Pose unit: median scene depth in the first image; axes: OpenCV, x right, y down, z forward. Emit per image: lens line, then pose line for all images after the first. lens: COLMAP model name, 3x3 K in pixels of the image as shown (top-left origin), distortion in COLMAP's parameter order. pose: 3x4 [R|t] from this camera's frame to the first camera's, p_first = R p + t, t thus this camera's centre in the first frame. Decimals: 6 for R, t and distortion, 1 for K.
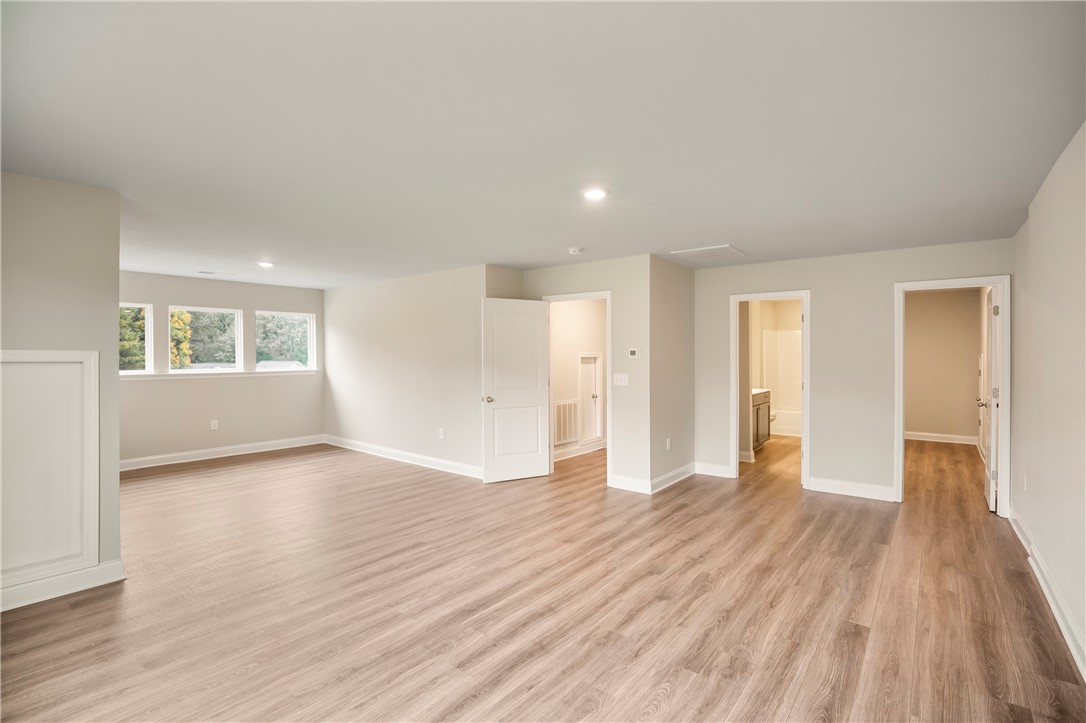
lens RADIAL K [[499.9, 0, 531.5], [0, 499.9, 357.3], [0, 0, 1]] dist [0.002941, 0.001639]
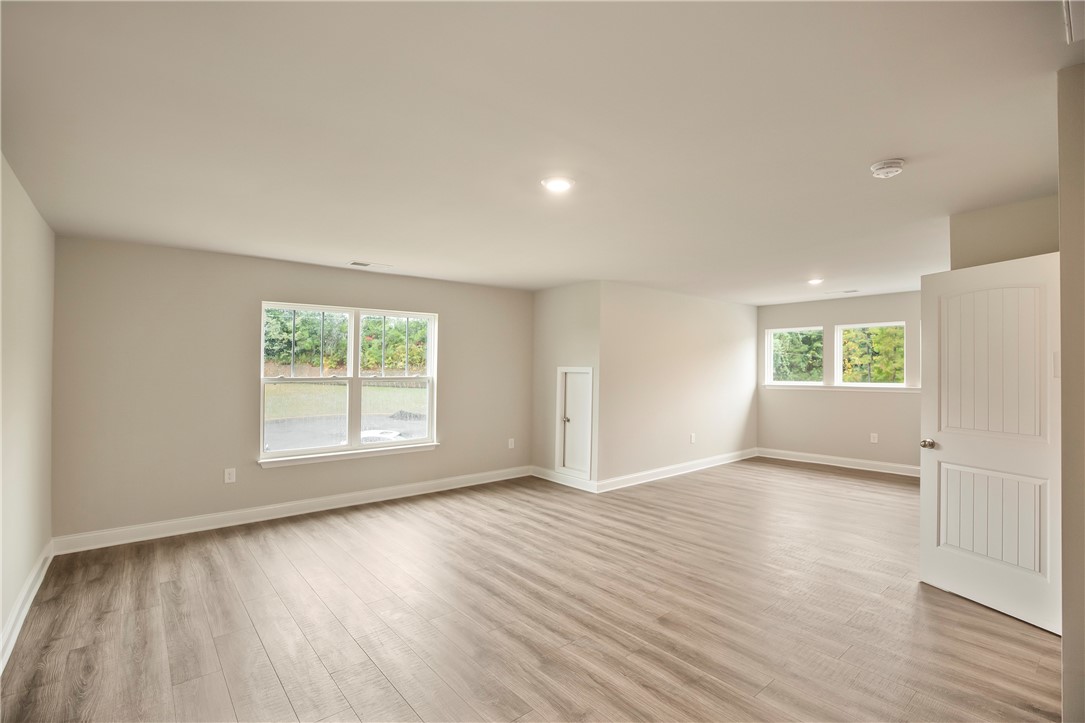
lens RADIAL K [[499.4, 0, 574.9], [0, 499.4, 370.9], [0, 0, 1]] dist [0.002941, 0.001639]
pose [[-0.137901, 0.003343, -0.990440, 0.818261], [-0.005370, 0.999977, 0.004123, -0.004937], [0.990431, 0.005888, -0.137880, 0.964213]]
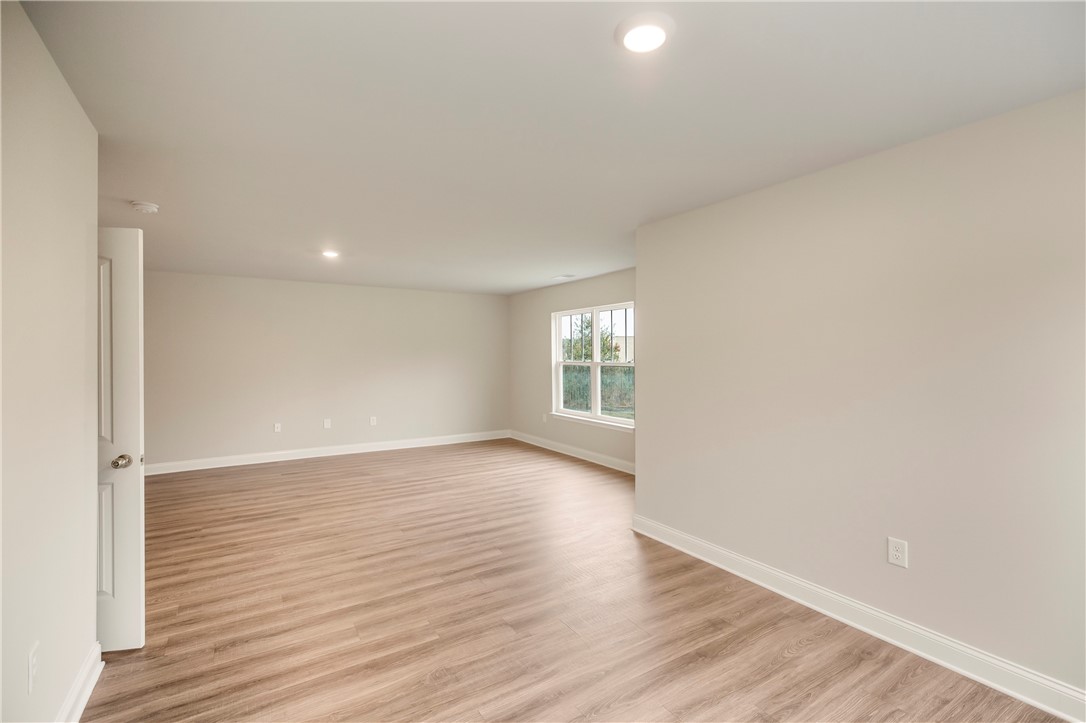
lens RADIAL K [[499.9, 0, 547.1], [0, 499.9, 368.6], [0, 0, 1]] dist [0.002941, 0.001639]
pose [[-0.949923, -0.001068, 0.312483, -0.839534], [0.008936, 0.999492, 0.030582, -0.010014], [-0.312357, 0.031843, -0.949431, 1.894403]]
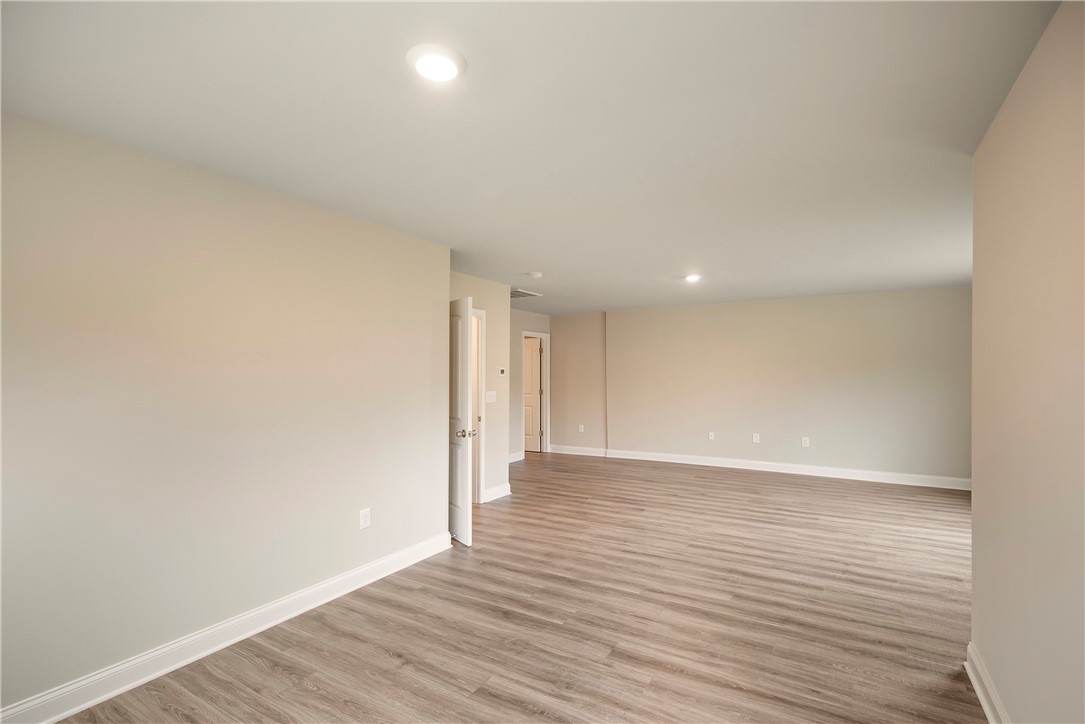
lens RADIAL K [[499.4, 0, 550.2], [0, 499.4, 363.3], [0, 0, 1]] dist [0.002941, 0.001639]
pose [[-0.150153, 0.022442, 0.988408, -1.235573], [0.006952, 0.999742, -0.021643, -0.003102], [-0.988638, 0.003622, -0.150270, 1.441440]]
